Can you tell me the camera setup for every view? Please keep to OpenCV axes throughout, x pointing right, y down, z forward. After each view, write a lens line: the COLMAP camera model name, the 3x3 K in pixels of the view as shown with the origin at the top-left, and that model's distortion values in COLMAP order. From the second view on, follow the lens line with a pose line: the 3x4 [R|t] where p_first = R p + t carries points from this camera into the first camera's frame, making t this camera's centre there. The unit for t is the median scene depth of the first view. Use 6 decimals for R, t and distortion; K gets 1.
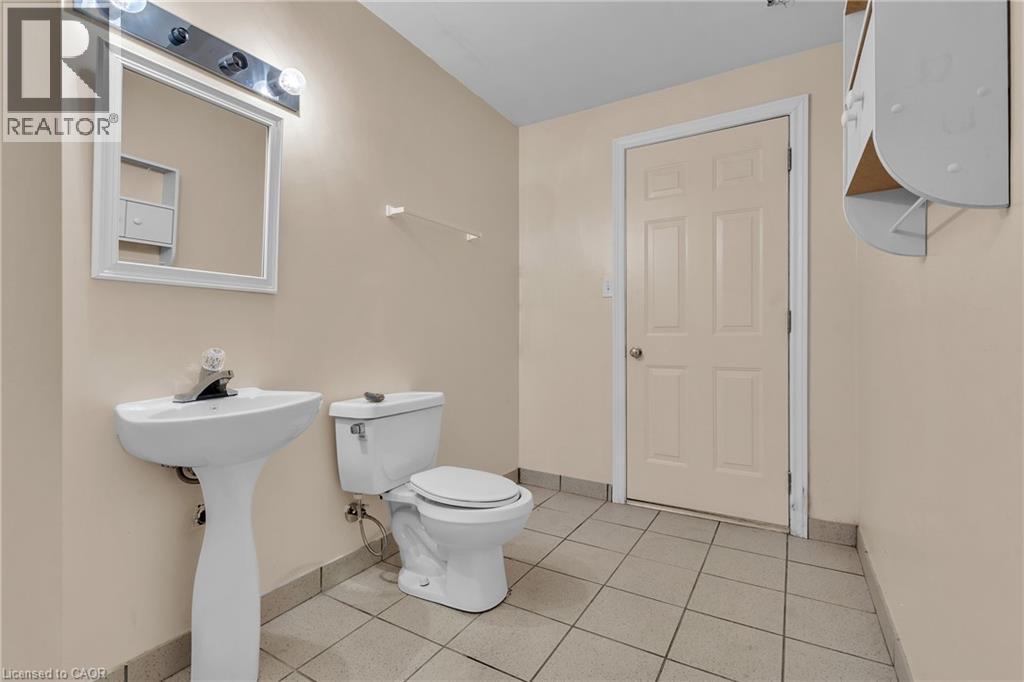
lens RADIAL K [[469.5, 0, 510.3], [0, 469.5, 339.7], [0, 0, 1]] dist [0.000480, -0.001221]
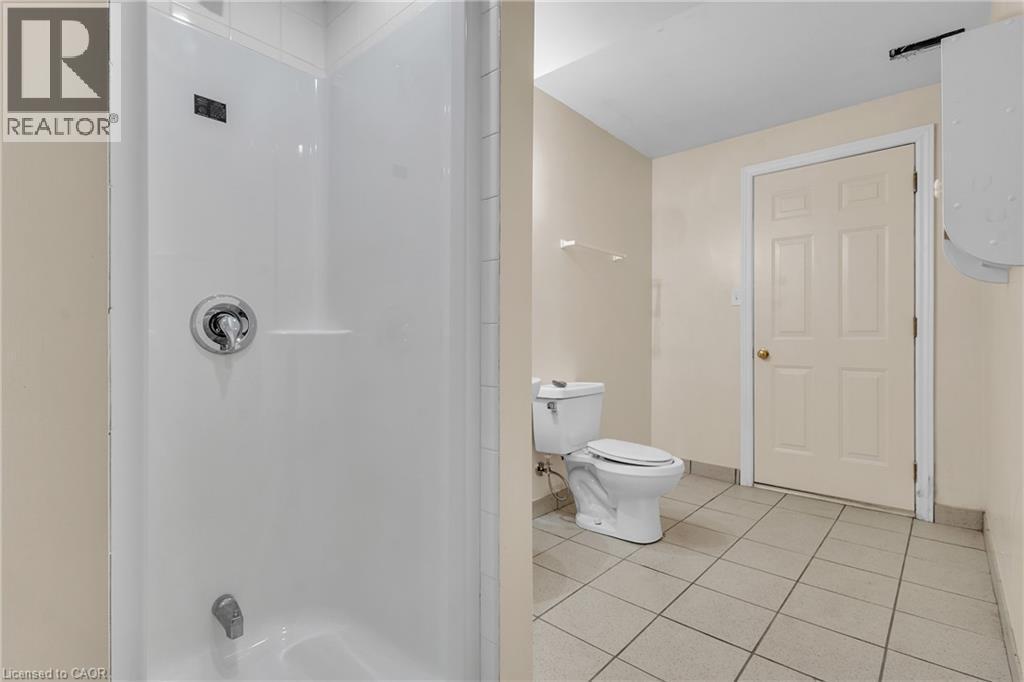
lens RADIAL K [[469.5, 0, 513.2], [0, 469.5, 338.1], [0, 0, 1]] dist [0.000480, -0.001221]
pose [[0.979311, 0.003884, -0.202322, -0.117421], [-0.005410, 0.999961, -0.006991, -0.000409], [0.202287, 0.007941, 0.979294, -0.290743]]
